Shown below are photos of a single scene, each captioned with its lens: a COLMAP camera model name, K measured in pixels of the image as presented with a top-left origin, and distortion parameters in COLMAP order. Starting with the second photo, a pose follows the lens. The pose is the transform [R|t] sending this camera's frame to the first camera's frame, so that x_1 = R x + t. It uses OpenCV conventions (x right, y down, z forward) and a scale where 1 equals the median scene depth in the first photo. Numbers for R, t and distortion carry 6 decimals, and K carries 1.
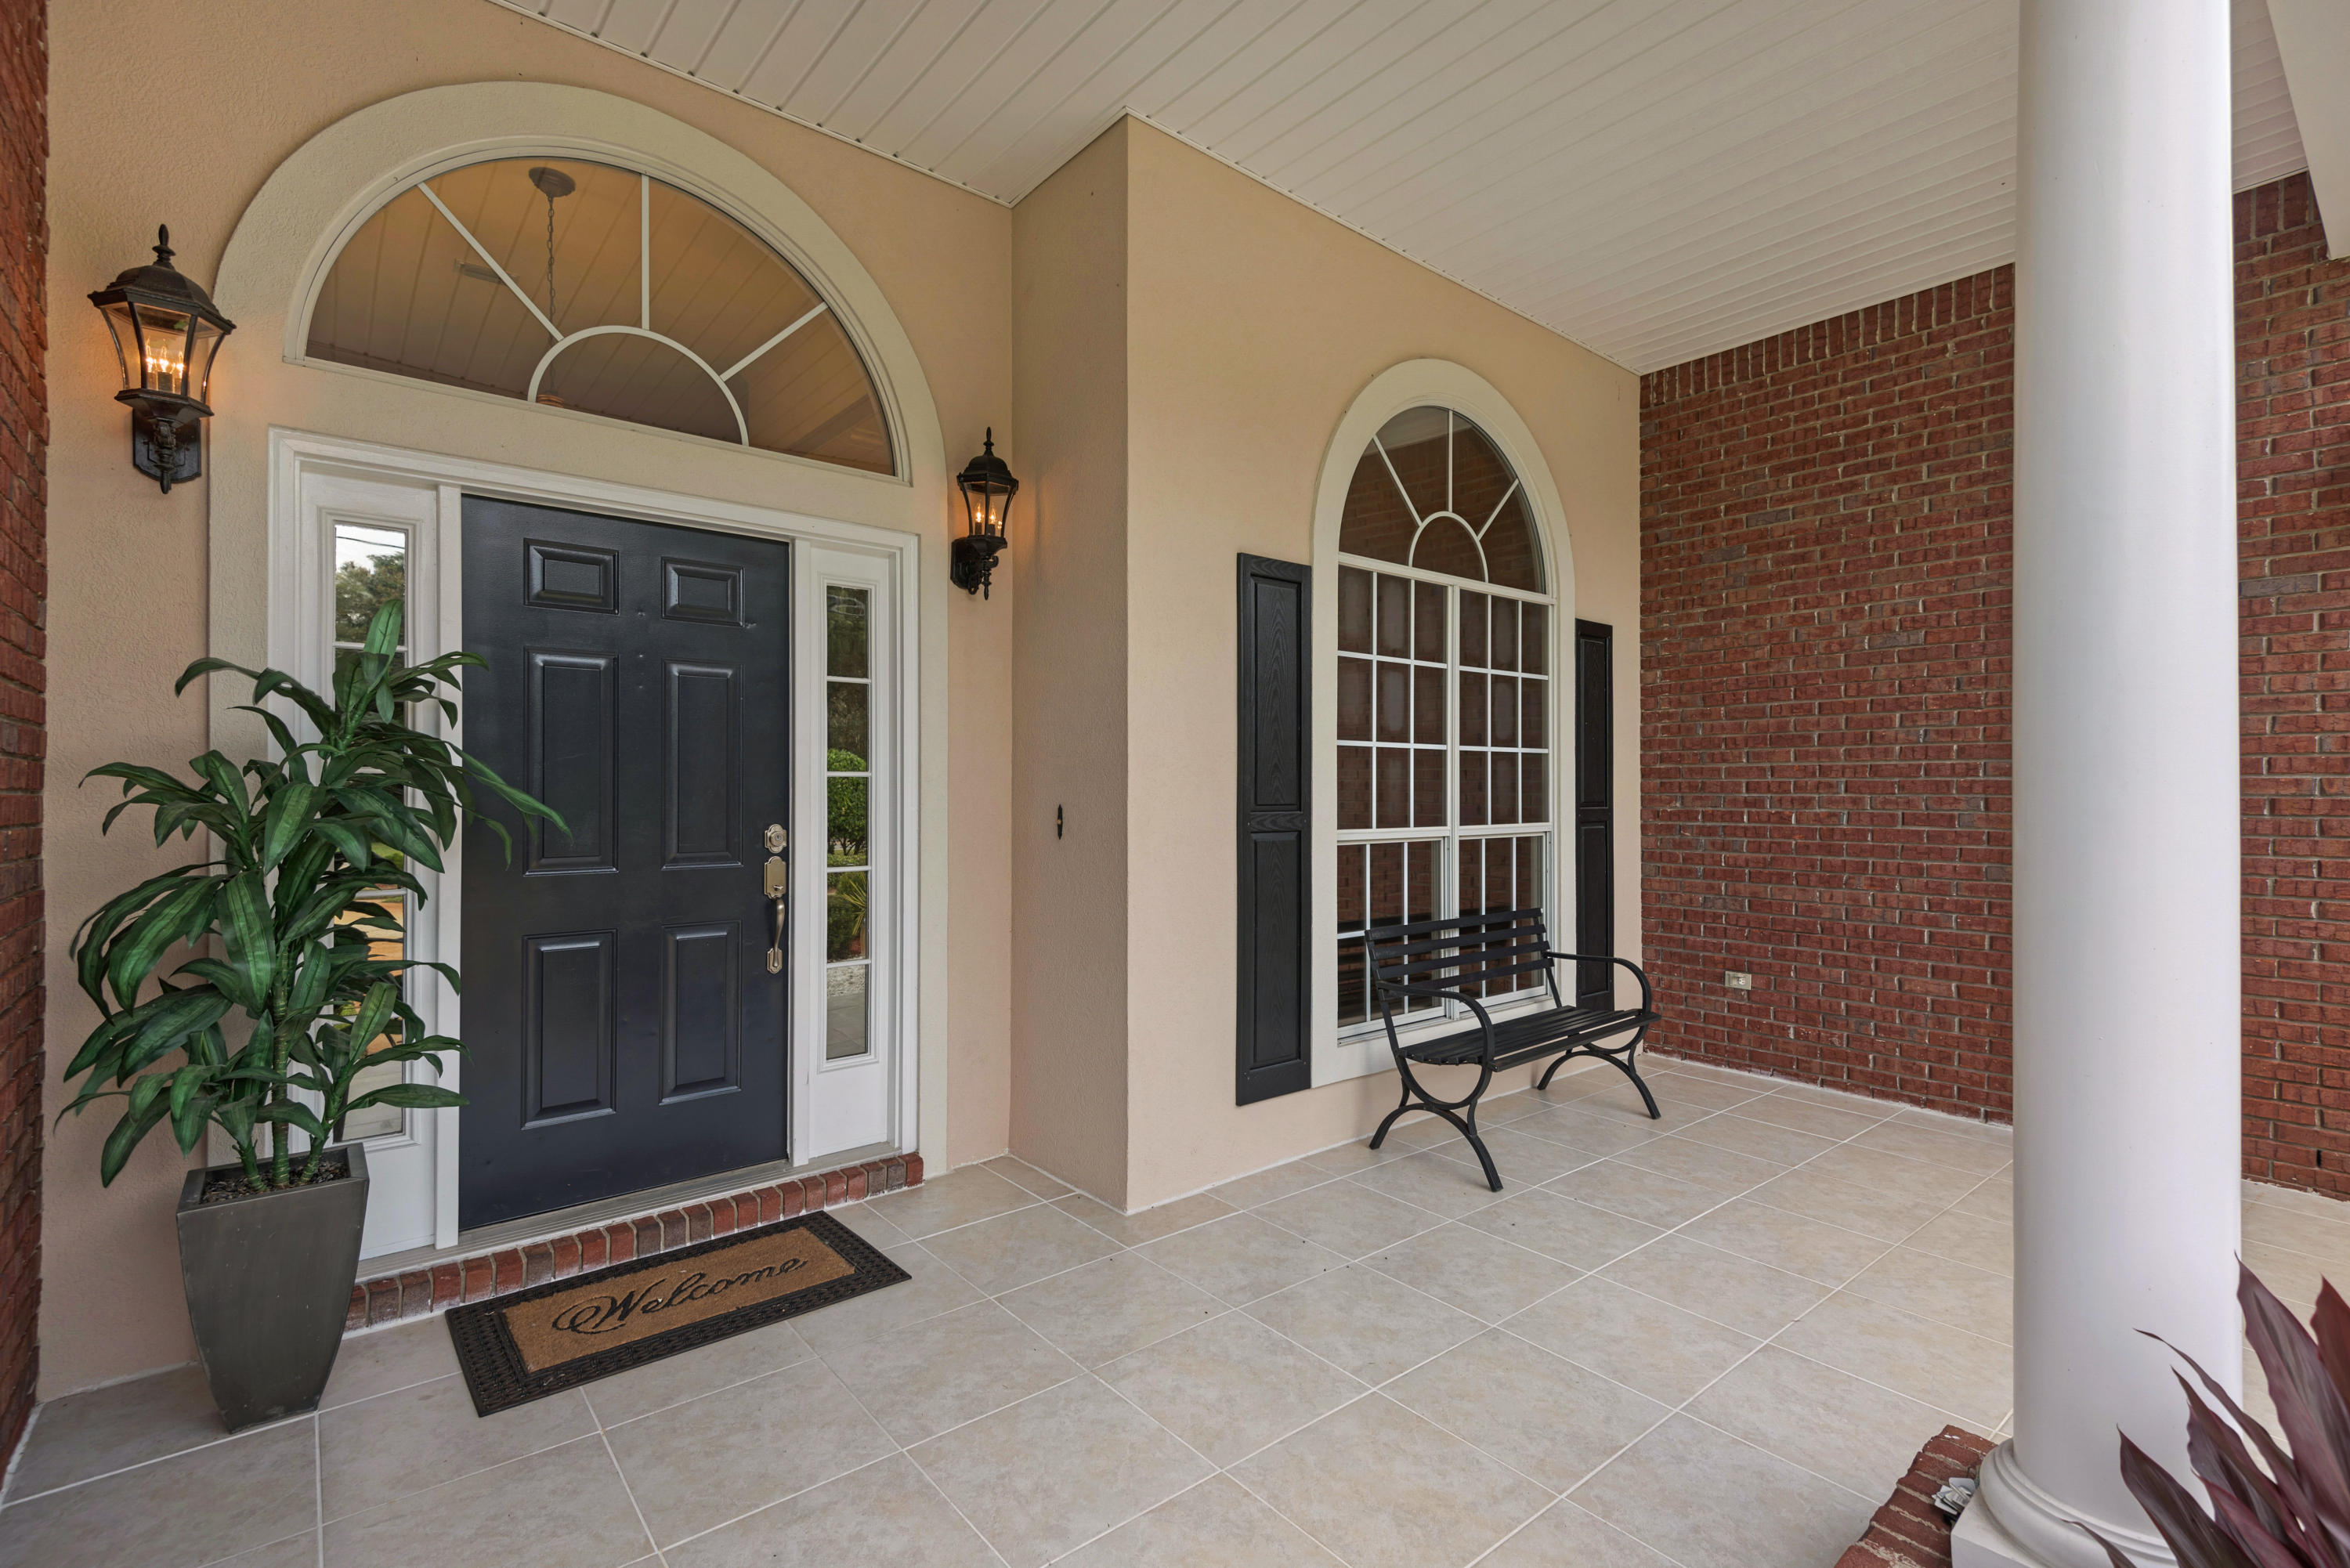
lens RADIAL K [[1066.6, 0, 1173.2], [0, 1066.6, 791.2], [0, 0, 1]] dist [0.025016, -0.012263]
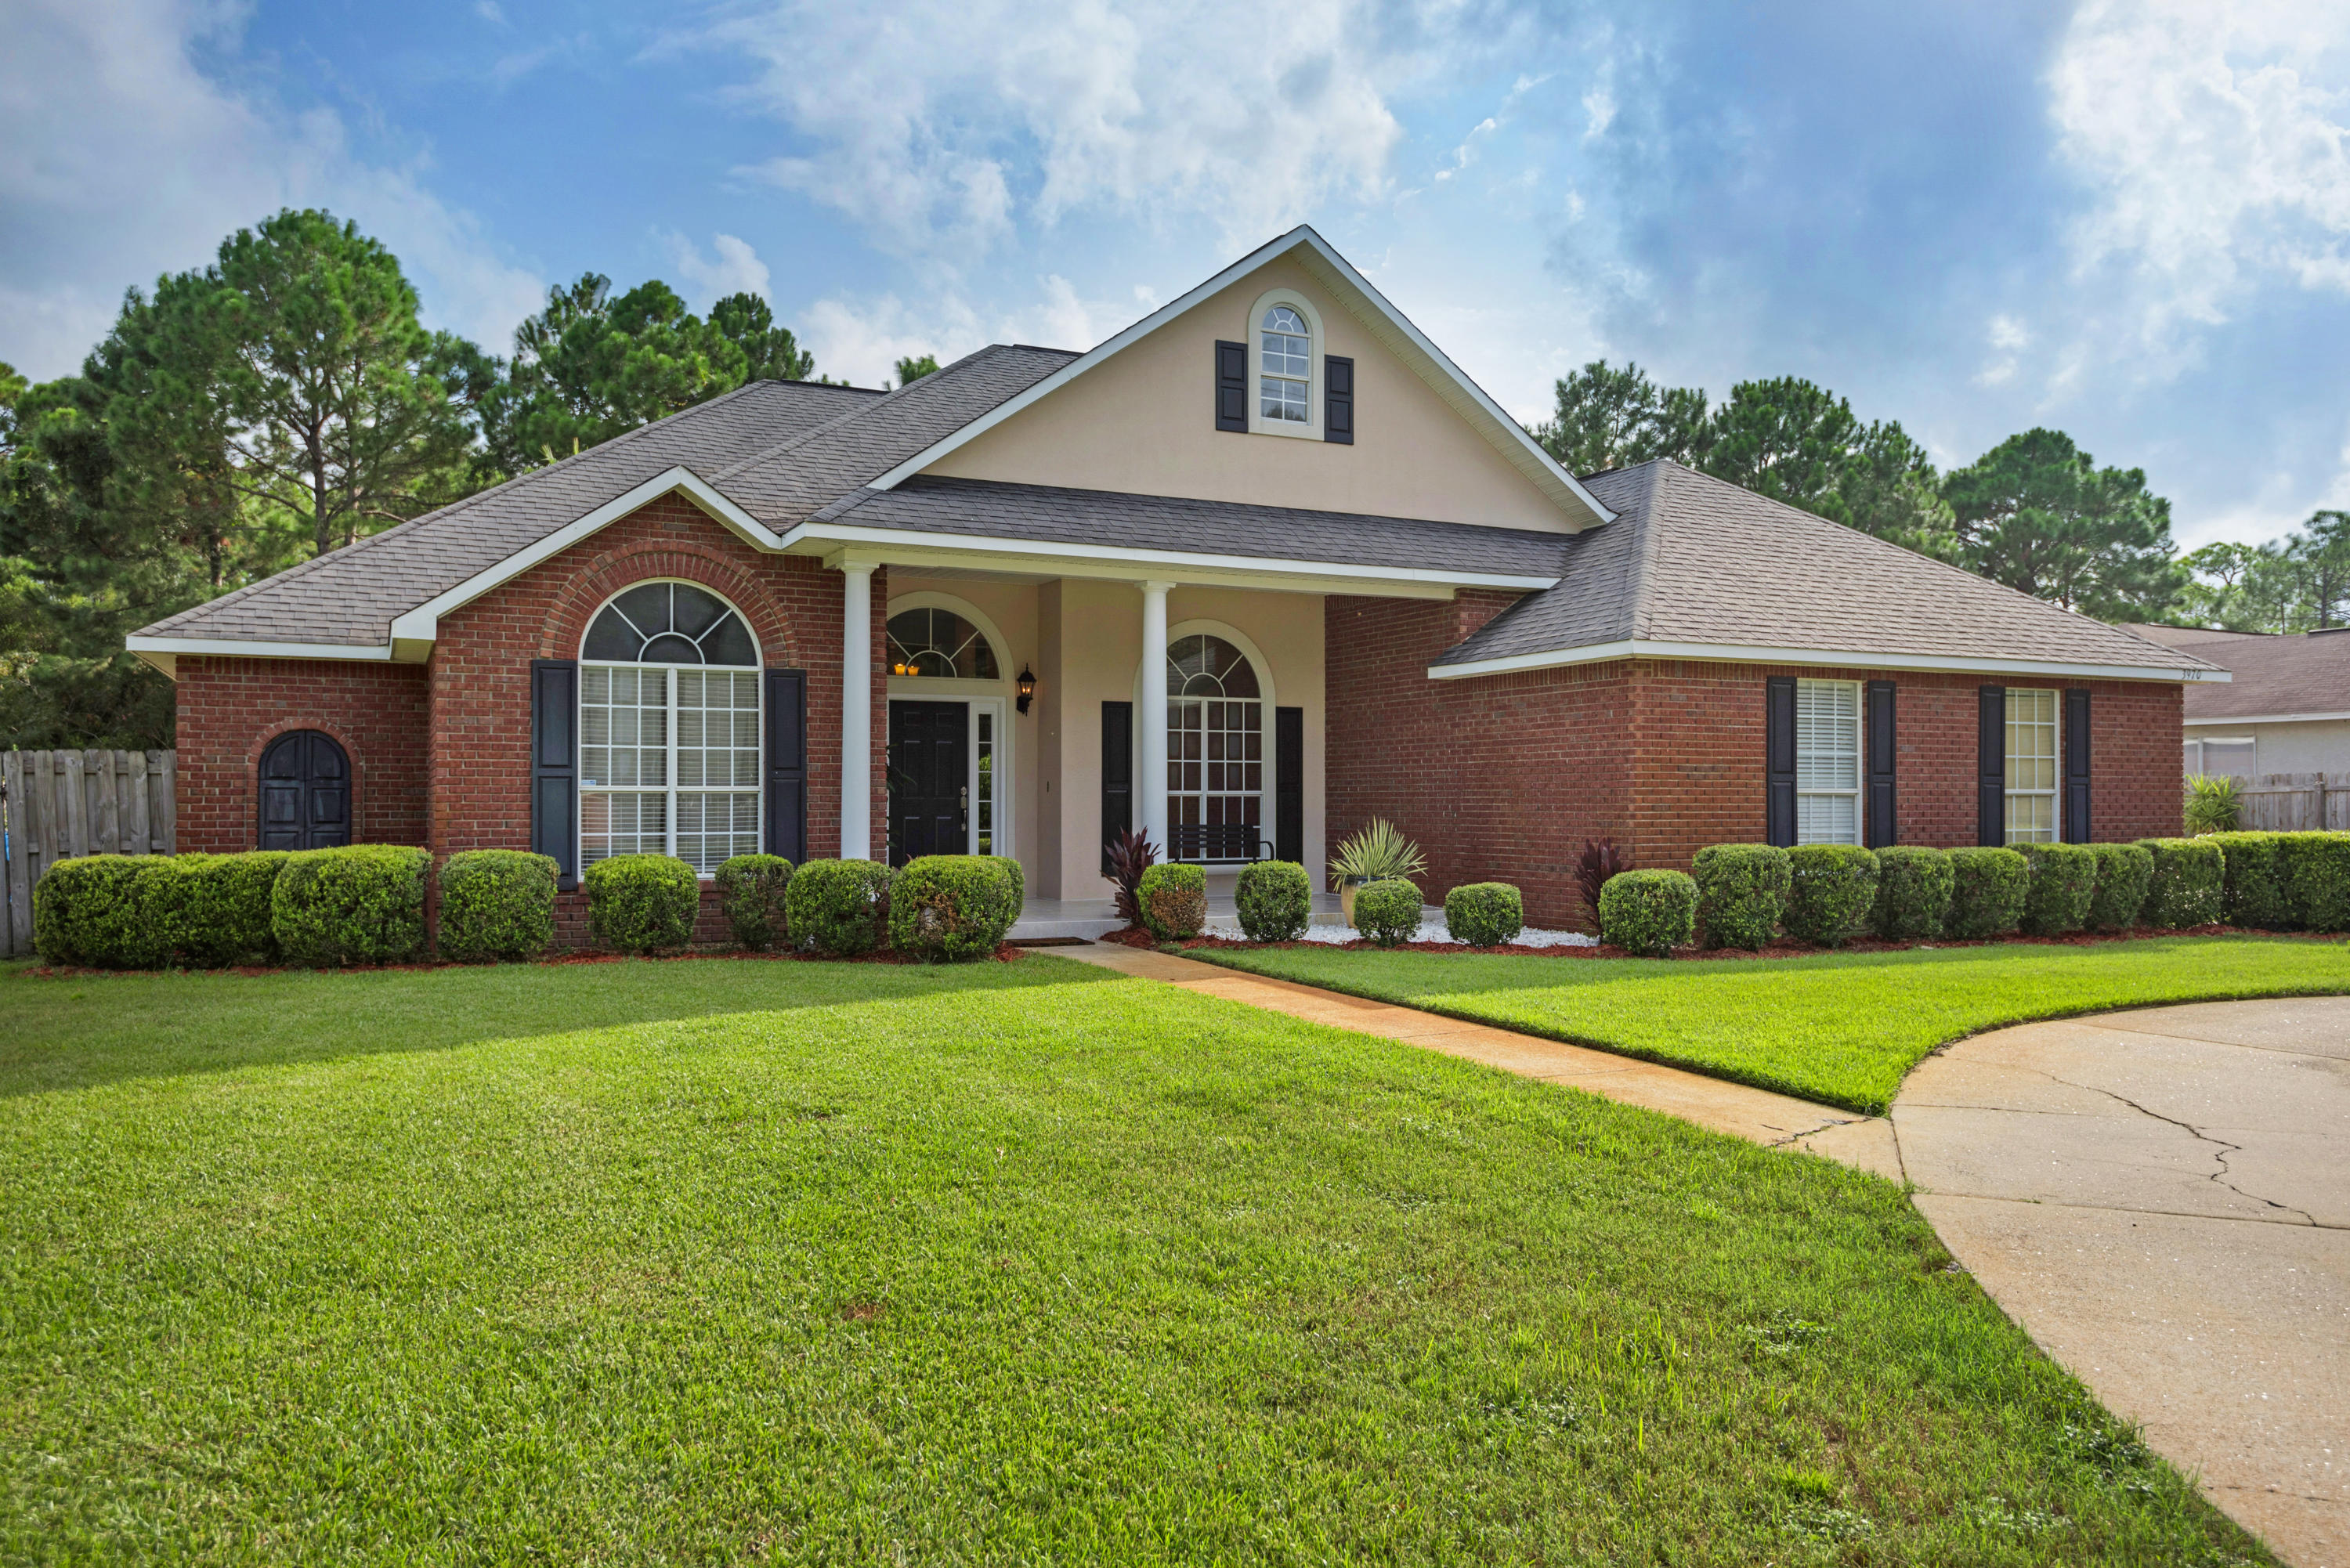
lens RADIAL K [[1649.7, 0, 1181.8], [0, 1649.7, 828.2], [0, 0, 1]] dist [0.036103, 0.000038]
pose [[0.972107, 0.000184, -0.234540, 1.434008], [0.002011, 0.999956, 0.009118, 0.108612], [0.234531, -0.009336, 0.972064, -3.686387]]
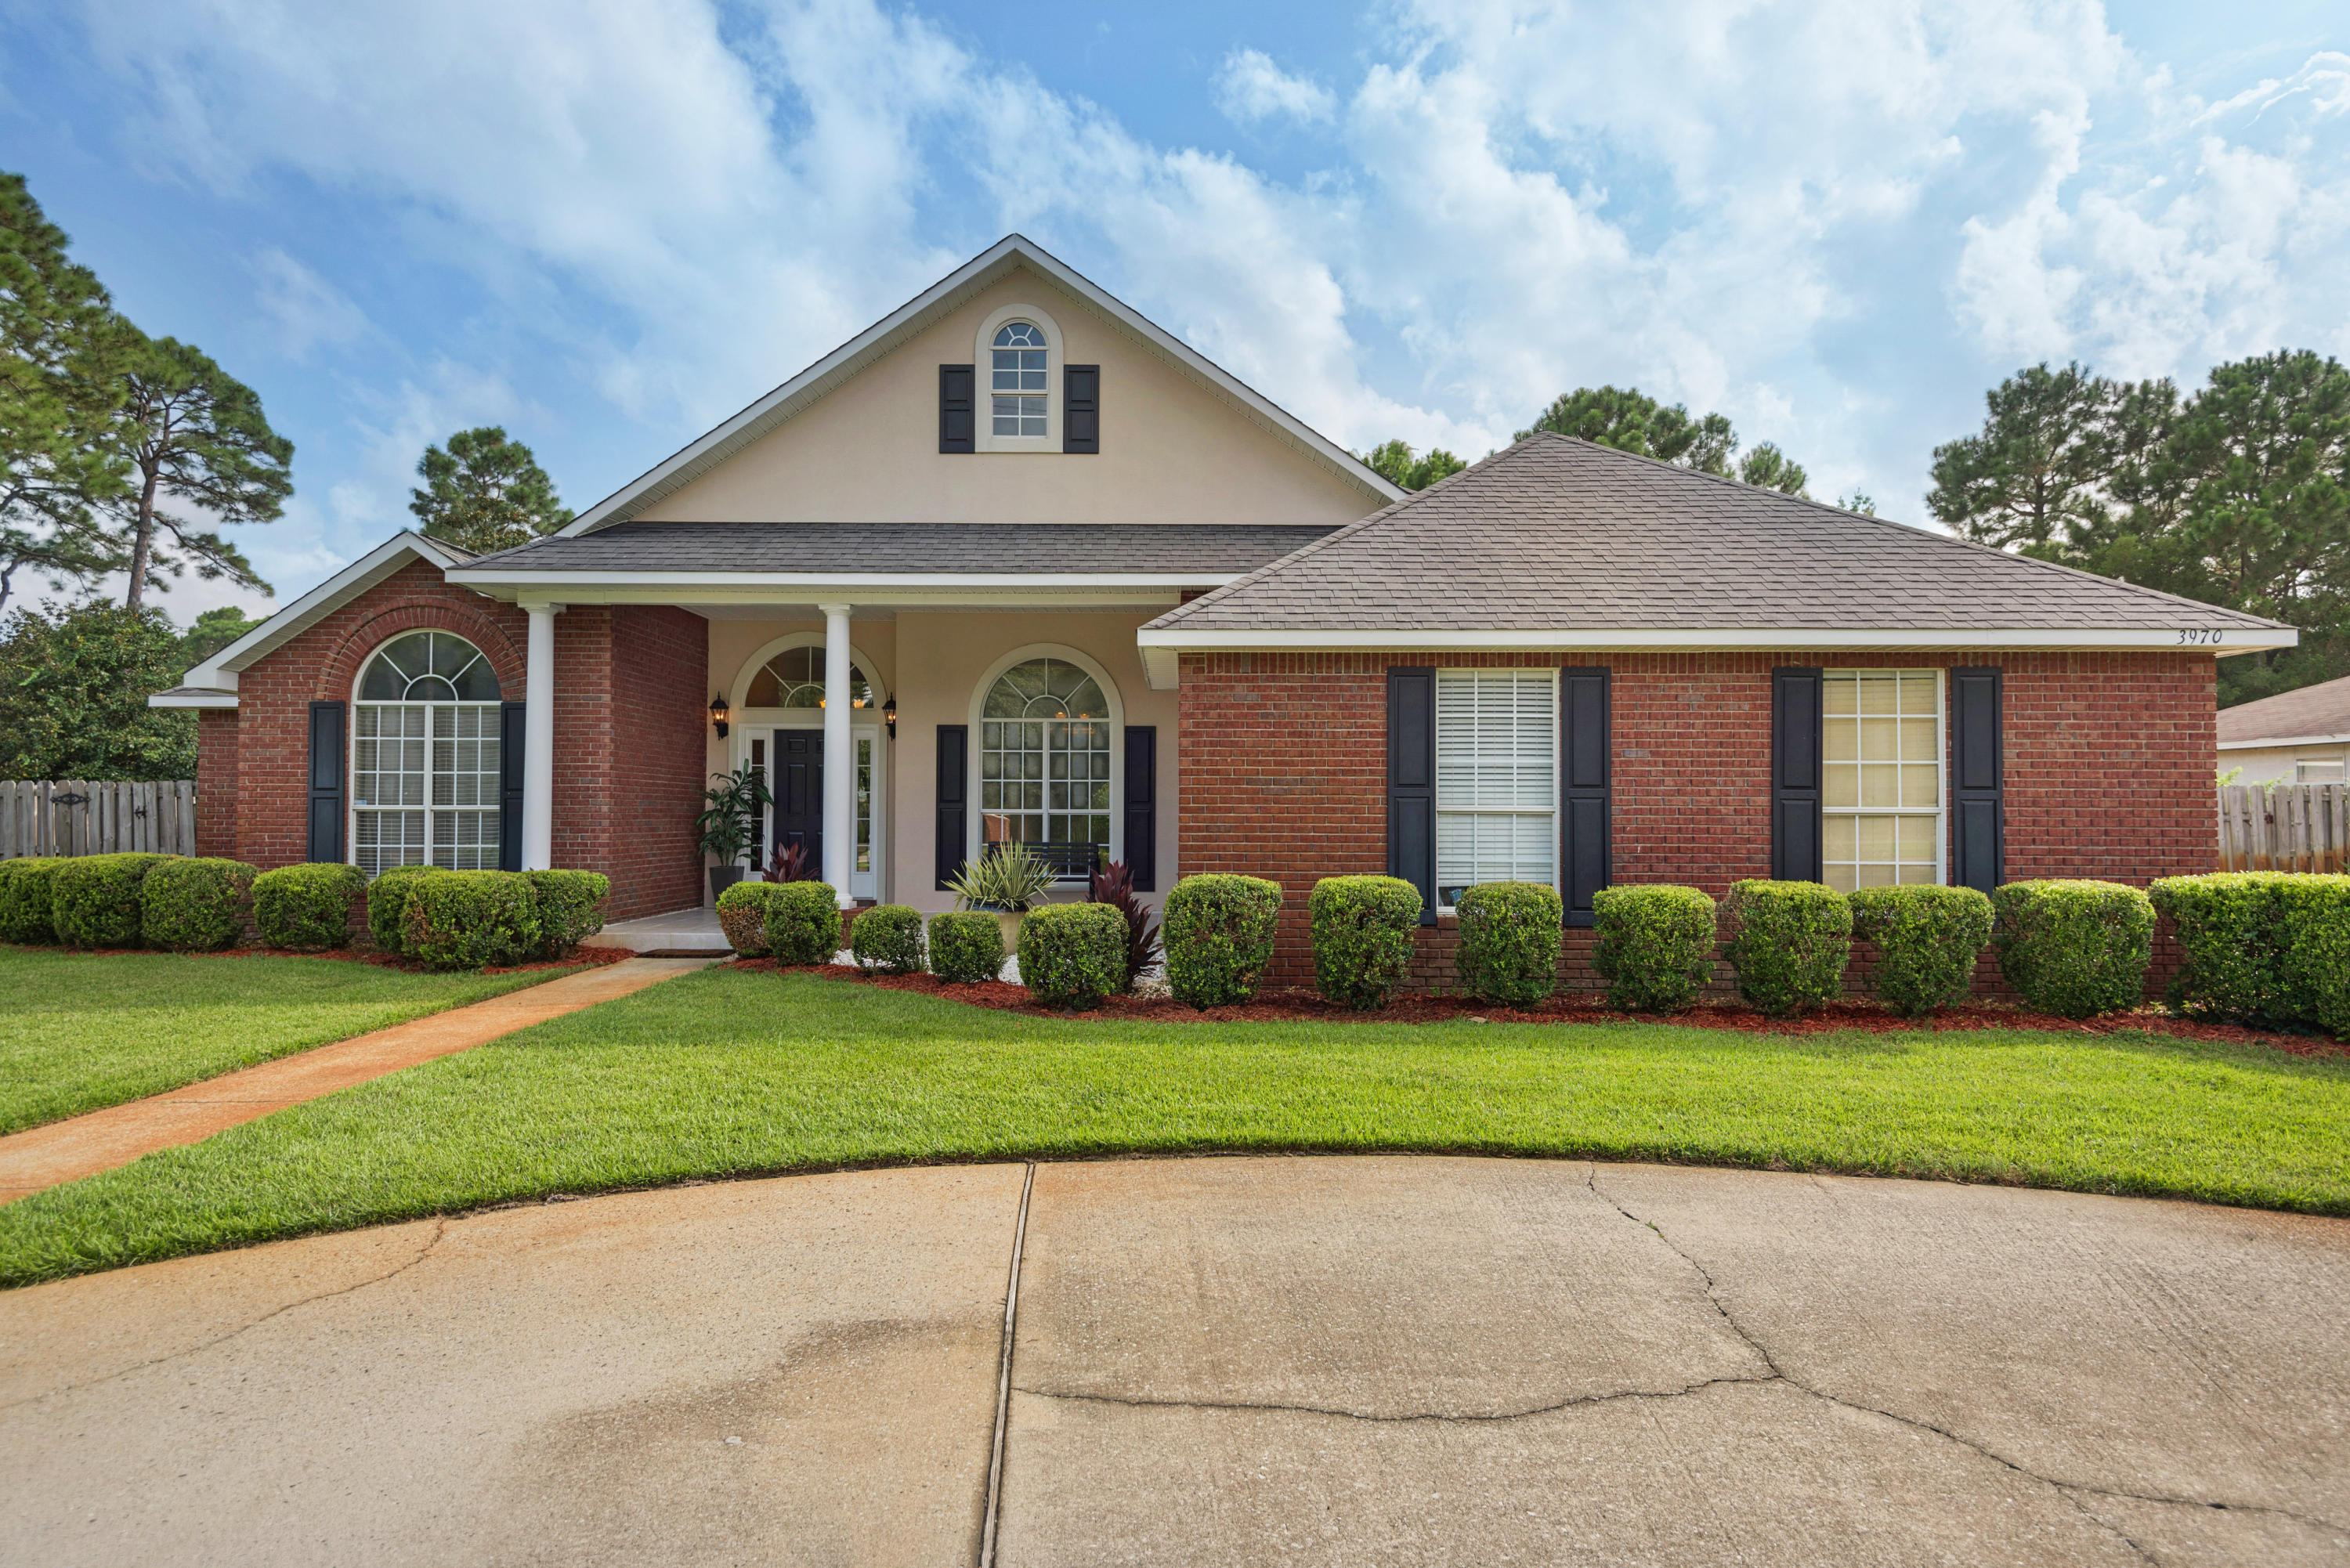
lens RADIAL K [[1282.1, 0, 1182.9], [0, 1282.1, 800.6], [0, 0, 1]] dist [0.047847, -0.031532]
pose [[0.761083, -0.010703, -0.648567, 3.255067], [-0.004354, 0.999757, -0.021608, 0.098118], [0.648640, 0.019269, 0.760851, -1.556498]]
